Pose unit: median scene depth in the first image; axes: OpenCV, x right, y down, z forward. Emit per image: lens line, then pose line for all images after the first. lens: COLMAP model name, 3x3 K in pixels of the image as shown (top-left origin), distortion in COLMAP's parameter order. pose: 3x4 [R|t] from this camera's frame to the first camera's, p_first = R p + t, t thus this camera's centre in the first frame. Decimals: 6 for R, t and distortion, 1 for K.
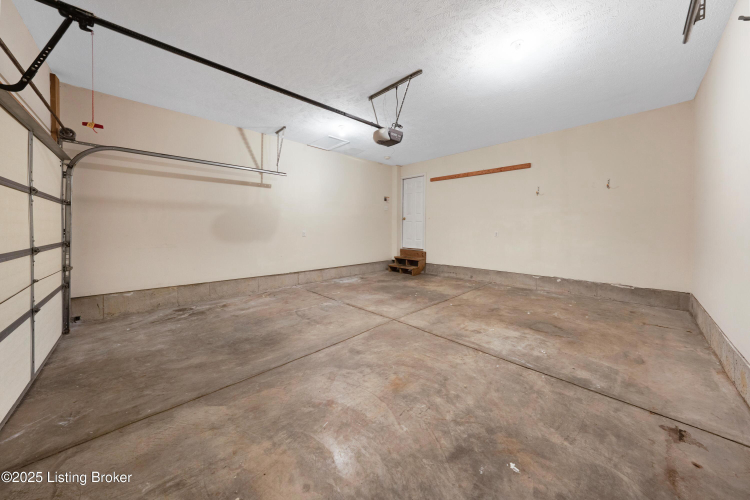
lens RADIAL K [[252.4, 0, 378.0], [0, 252.4, 227.6], [0, 0, 1]] dist [0.000011, 0.000000]
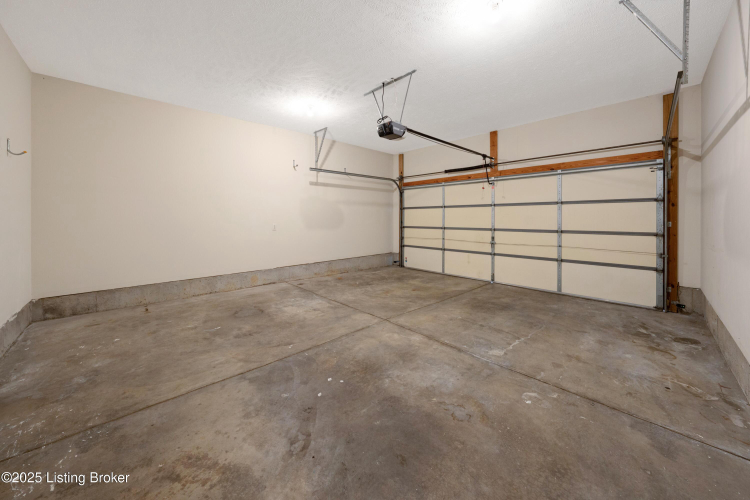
lens RADIAL K [[267.5, 0, 374.2], [0, 267.5, 219.5], [0, 0, 1]] dist [-0.018052, 0.000835]
pose [[-0.999953, 0.001330, 0.009580, 0.090796], [0.001418, 0.999956, 0.009229, -0.015796], [-0.009568, 0.009242, -0.999912, 1.920792]]
